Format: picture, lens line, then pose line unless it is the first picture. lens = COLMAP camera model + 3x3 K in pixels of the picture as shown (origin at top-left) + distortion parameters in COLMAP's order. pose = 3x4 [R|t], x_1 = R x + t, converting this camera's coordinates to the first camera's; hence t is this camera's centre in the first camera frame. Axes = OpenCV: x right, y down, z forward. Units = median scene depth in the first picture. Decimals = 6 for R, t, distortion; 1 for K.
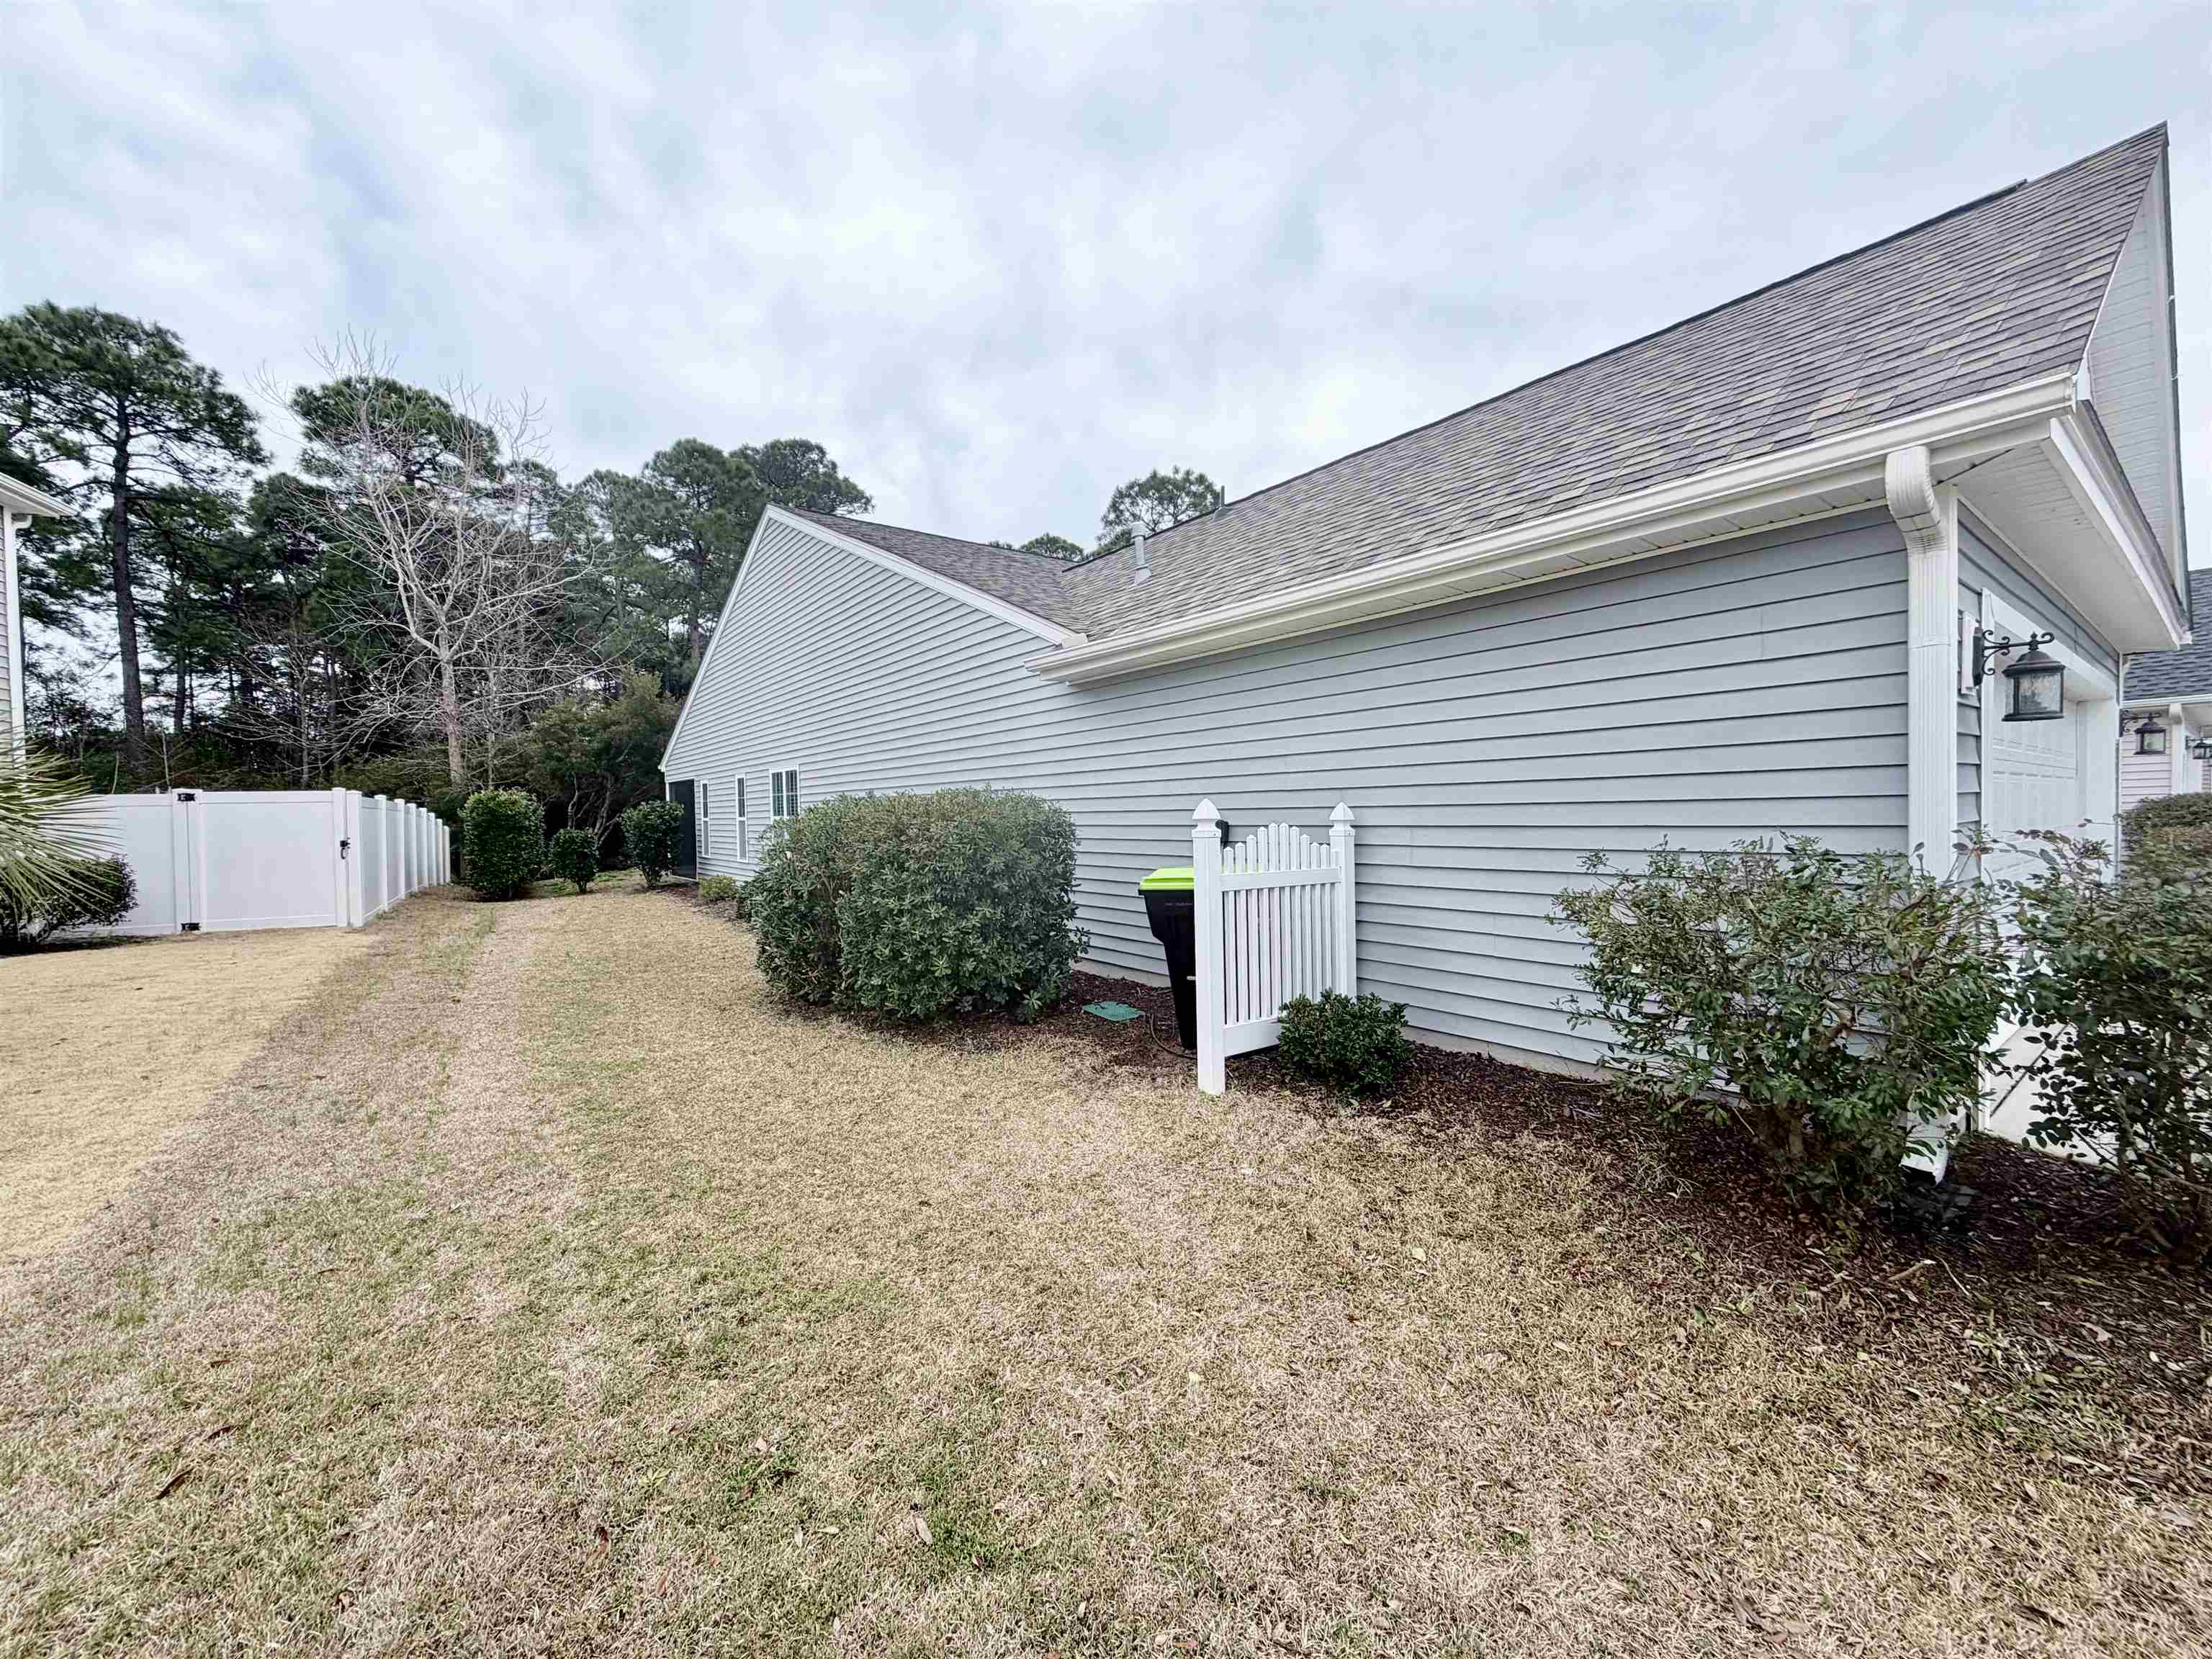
lens RADIAL K [[875.3, 0, 1104.5], [0, 875.3, 826.6], [0, 0, 1]] dist [0.000567, -0.000766]
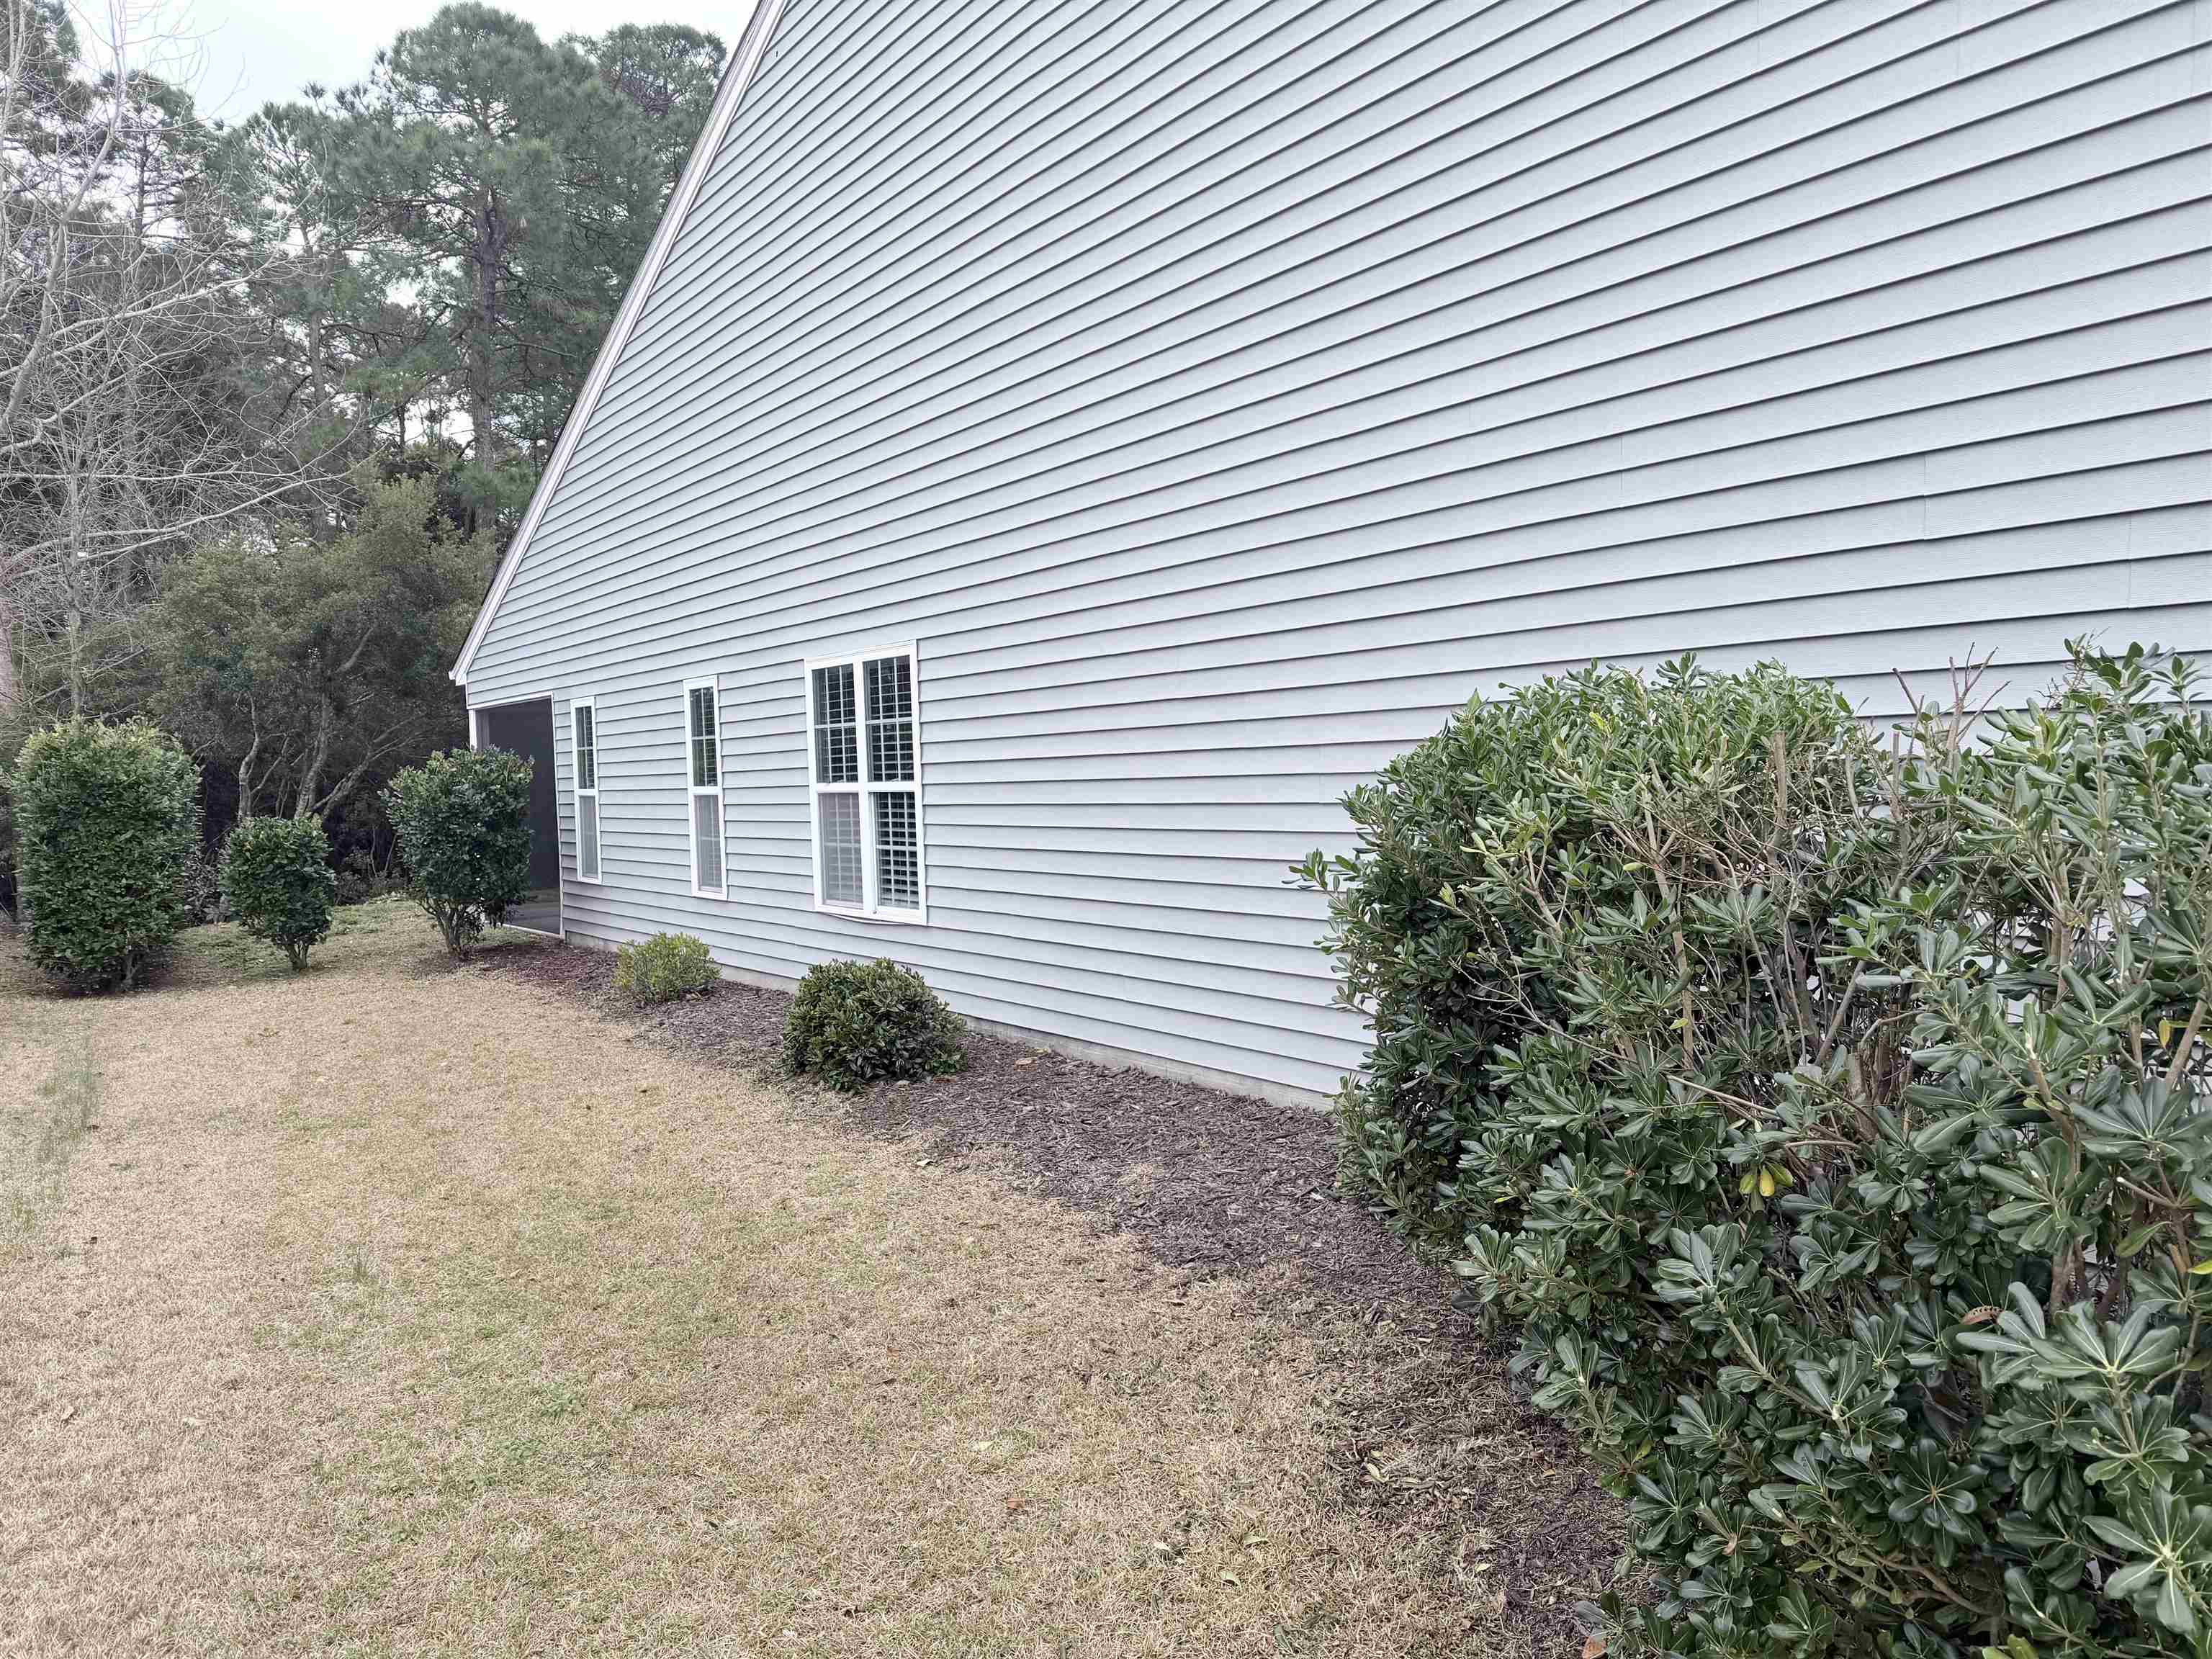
lens RADIAL K [[1550.2, 0, 1105.9], [0, 1550.2, 830.1], [0, 0, 1]] dist [0.009844, -0.008286]
pose [[0.999632, -0.005726, -0.026513, -0.128233], [0.006234, 0.999798, 0.019113, -0.001762], [0.026398, -0.019271, 0.999466, 0.181828]]
